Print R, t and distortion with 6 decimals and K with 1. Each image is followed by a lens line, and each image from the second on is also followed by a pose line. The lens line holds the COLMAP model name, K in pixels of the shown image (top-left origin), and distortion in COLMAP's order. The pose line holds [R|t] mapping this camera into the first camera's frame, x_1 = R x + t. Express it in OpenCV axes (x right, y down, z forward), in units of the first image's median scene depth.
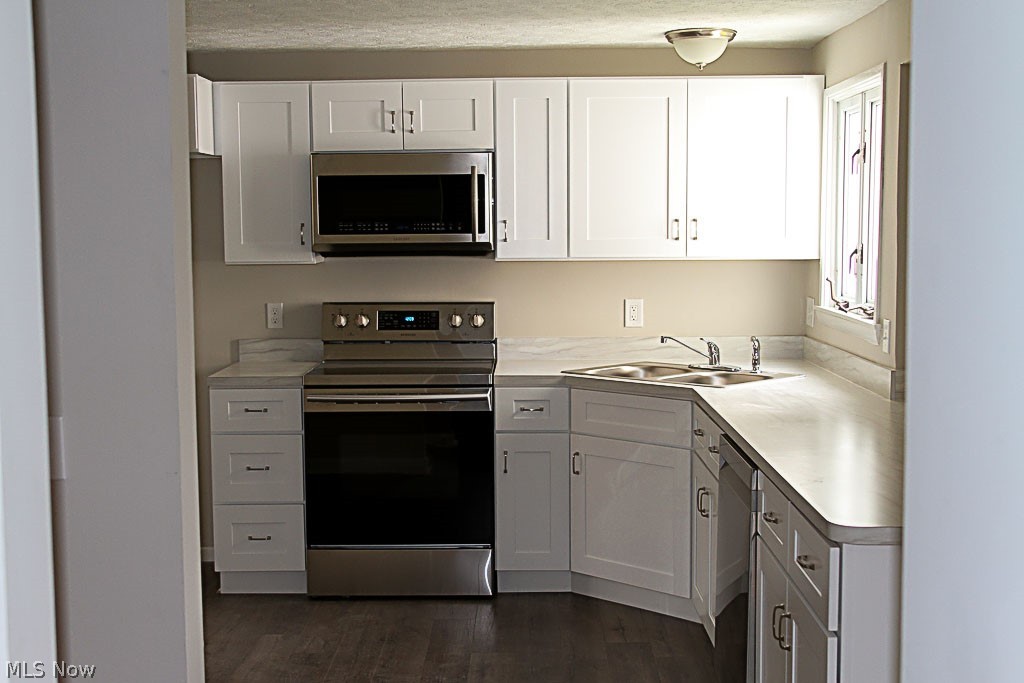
lens RADIAL K [[1378.6, 0, 512.0], [0, 1378.6, 341.5], [0, 0, 1]] dist [-0.005413, 0.010202]
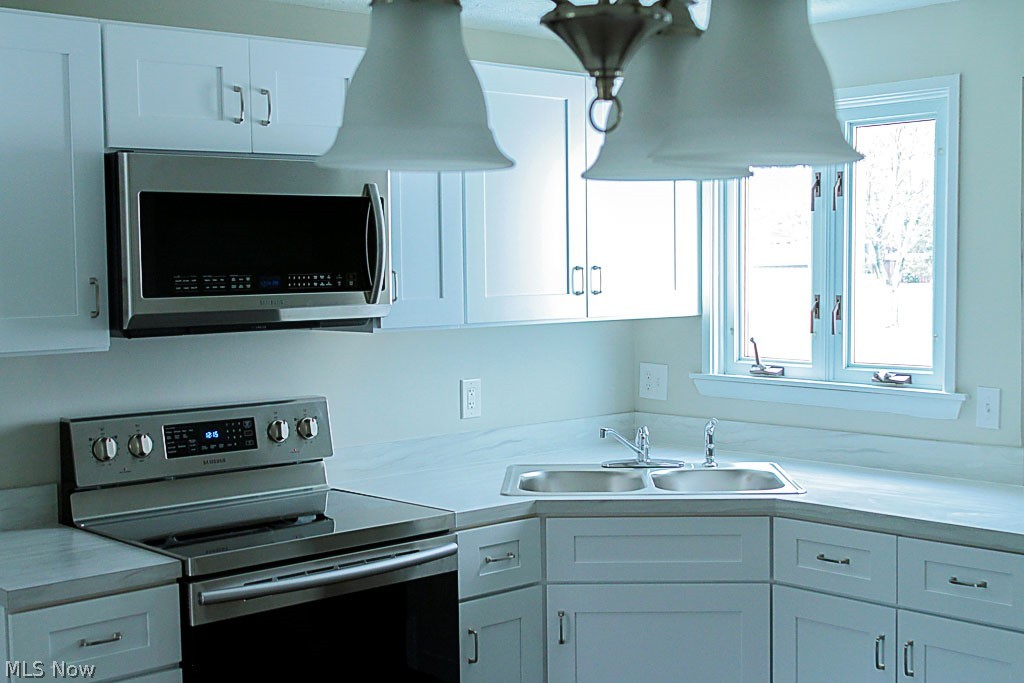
lens RADIAL K [[1378.6, 0, 512.0], [0, 1378.6, 341.5], [0, 0, 1]] dist [-0.005413, 0.010202]
pose [[0.733094, -0.043383, 0.678742, -0.402738], [0.066905, 0.997723, -0.008491, -0.045147], [-0.676829, 0.051636, 0.734327, 0.490815]]
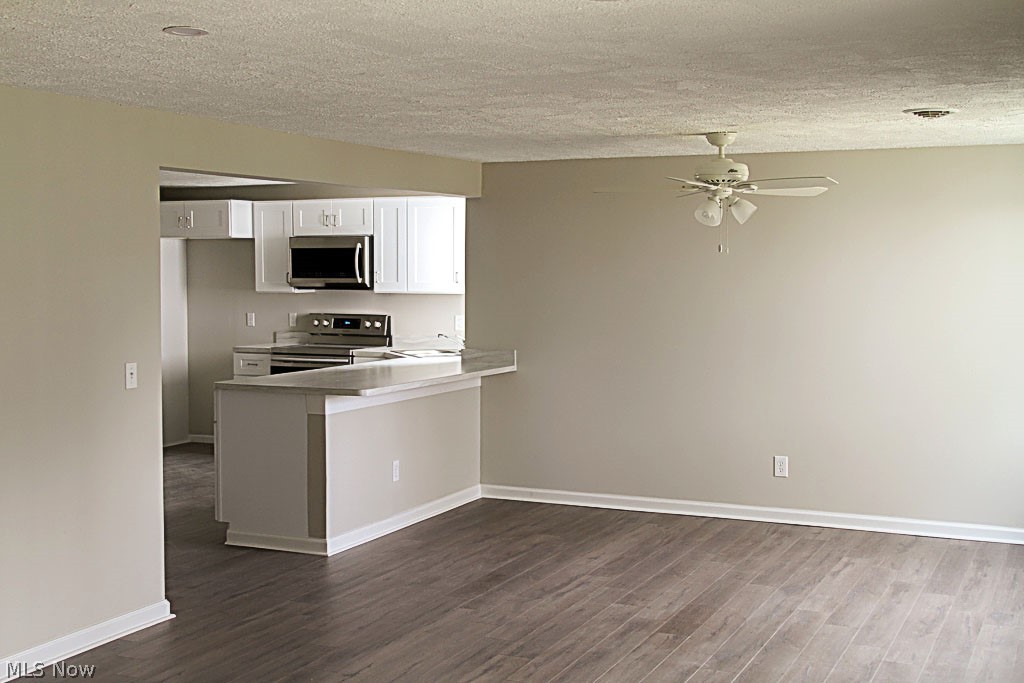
lens RADIAL K [[1315.7, 0, 512.0], [0, 1315.7, 341.5], [0, 0, 1]] dist [-0.004326, -0.008427]
pose [[0.910375, 0.032260, -0.412524, 0.921111], [-0.043213, 0.998917, -0.017247, 0.032247], [0.411521, 0.033528, 0.910784, -0.580651]]
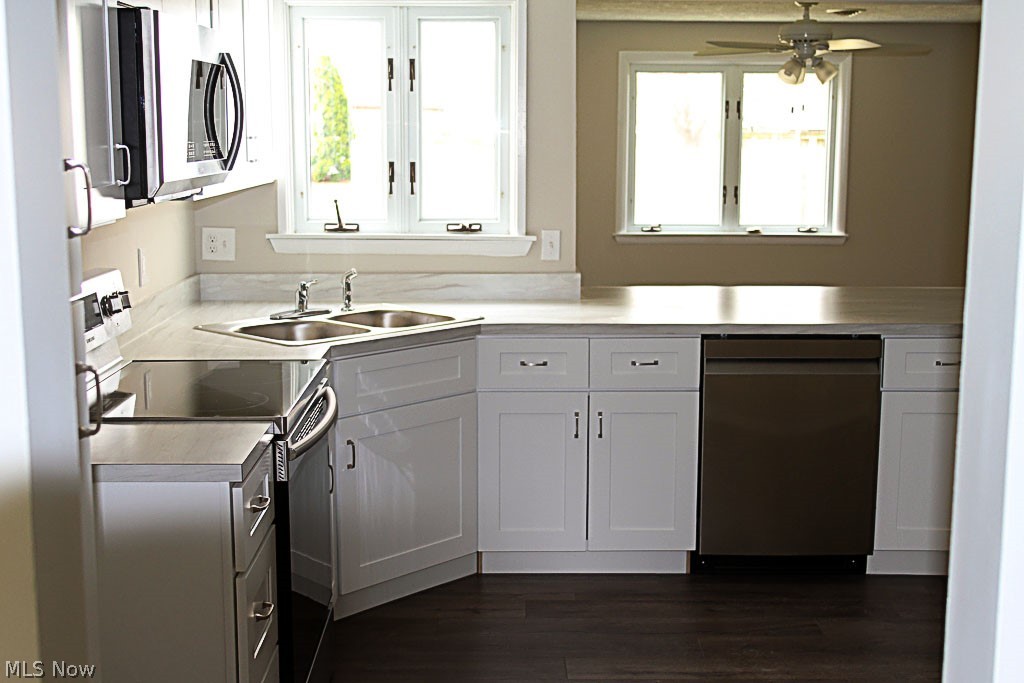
lens RADIAL K [[1331.0, 0, 516.4], [0, 1331.0, 351.7], [0, 0, 1]] dist [-0.036602, -0.002132]
pose [[-0.024041, -0.160024, 0.986820, -0.651108], [0.084110, 0.983282, 0.161499, -0.077317], [-0.996166, 0.086885, -0.010180, 0.867827]]
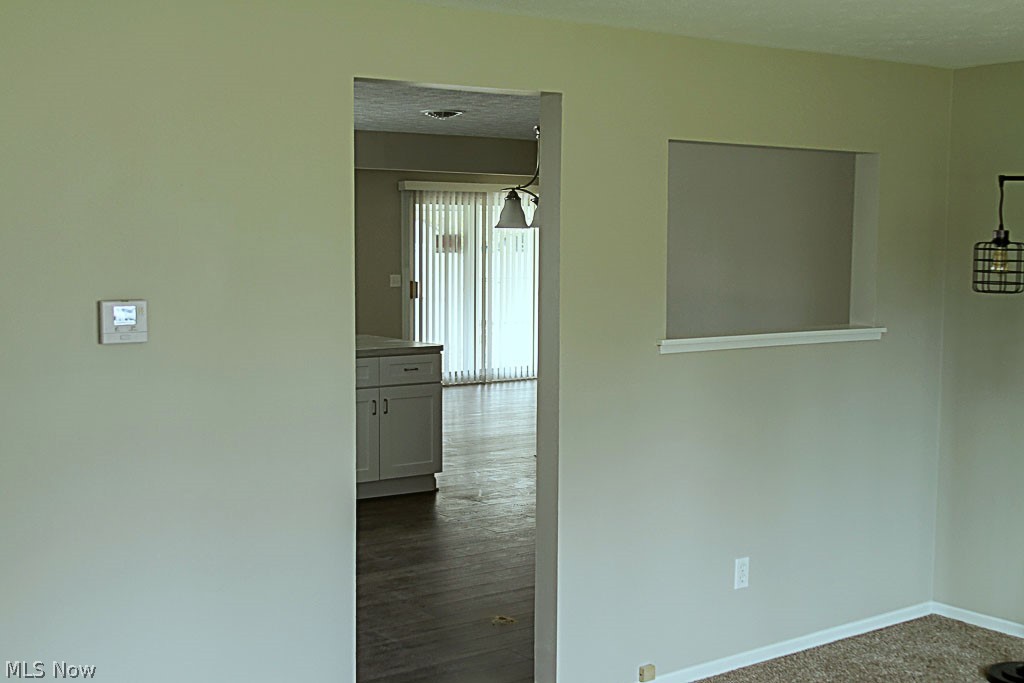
lens RADIAL K [[1288.1, 0, 512.0], [0, 1288.1, 341.5], [0, 0, 1]] dist [-0.006172, 0.002317]
pose [[-0.604858, -0.062857, 0.793849, -1.037908], [0.066711, 0.989376, 0.129168, -0.115426], [-0.793534, 0.131087, -0.594239, 1.253289]]
